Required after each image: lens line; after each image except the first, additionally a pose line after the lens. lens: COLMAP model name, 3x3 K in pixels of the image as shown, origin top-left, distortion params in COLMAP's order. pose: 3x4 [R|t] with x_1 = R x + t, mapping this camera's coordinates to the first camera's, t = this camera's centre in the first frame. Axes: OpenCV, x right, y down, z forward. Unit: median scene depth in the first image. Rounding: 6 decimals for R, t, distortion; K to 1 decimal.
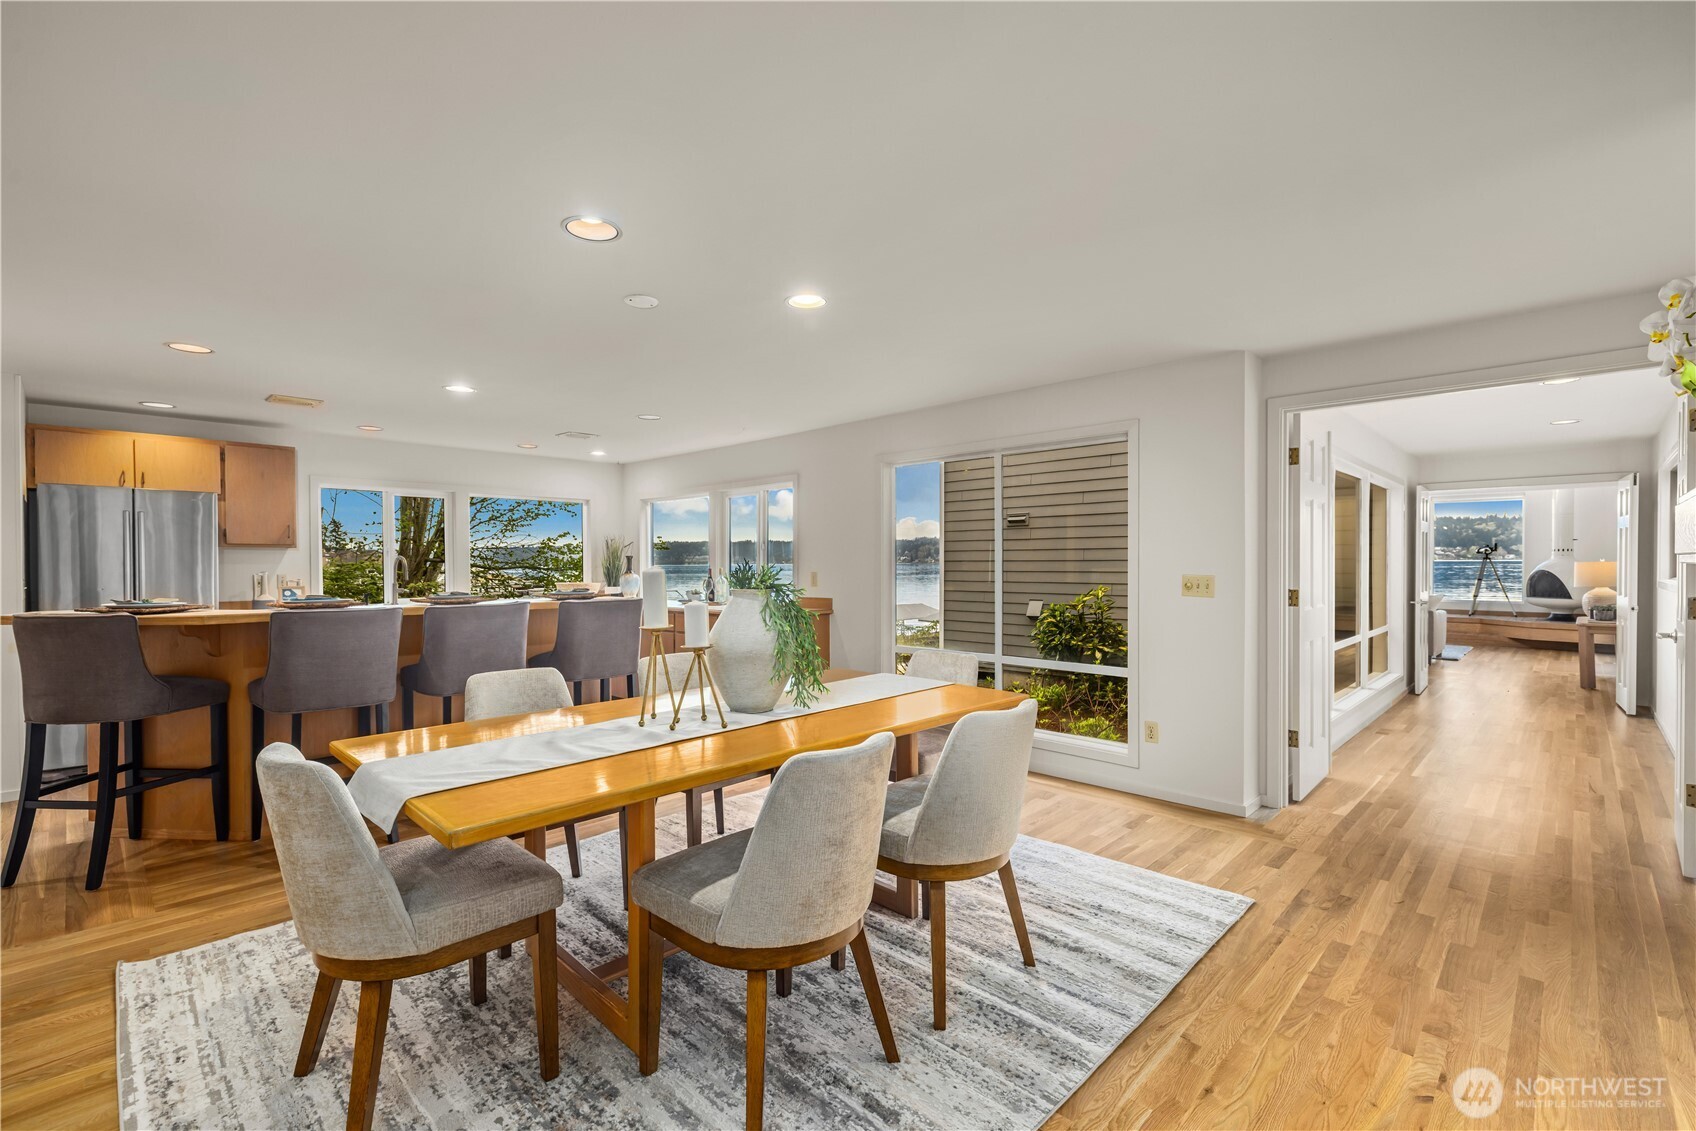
lens RADIAL K [[745.0, 0, 844.0], [0, 745.0, 571.3], [0, 0, 1]] dist [0.001701, -0.000649]
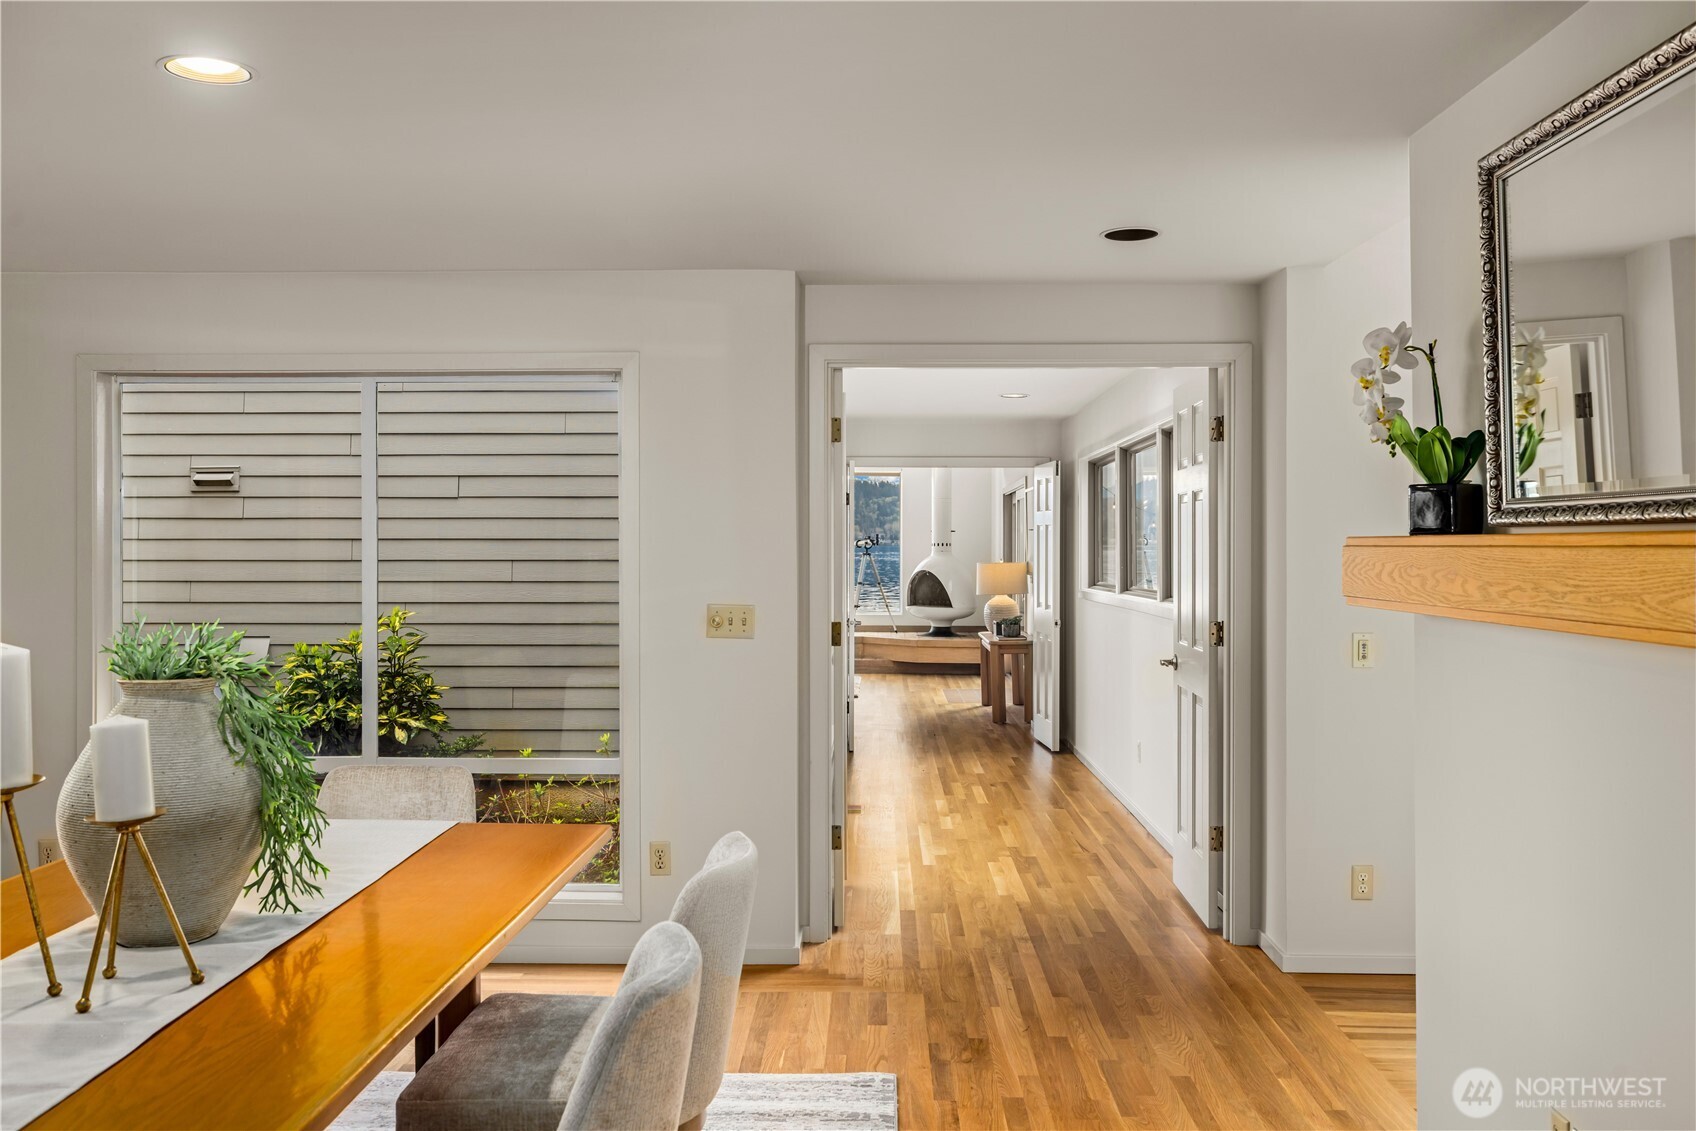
lens RADIAL K [[1387.4, 0, 850.5], [0, 1387.4, 557.6], [0, 0, 1]] dist [0.004019, 0.005152]
pose [[0.728264, -0.000887, 0.685296, -0.261038], [0.004251, 0.999986, -0.003223, -0.030027], [-0.685284, 0.005260, 0.728257, 0.048390]]
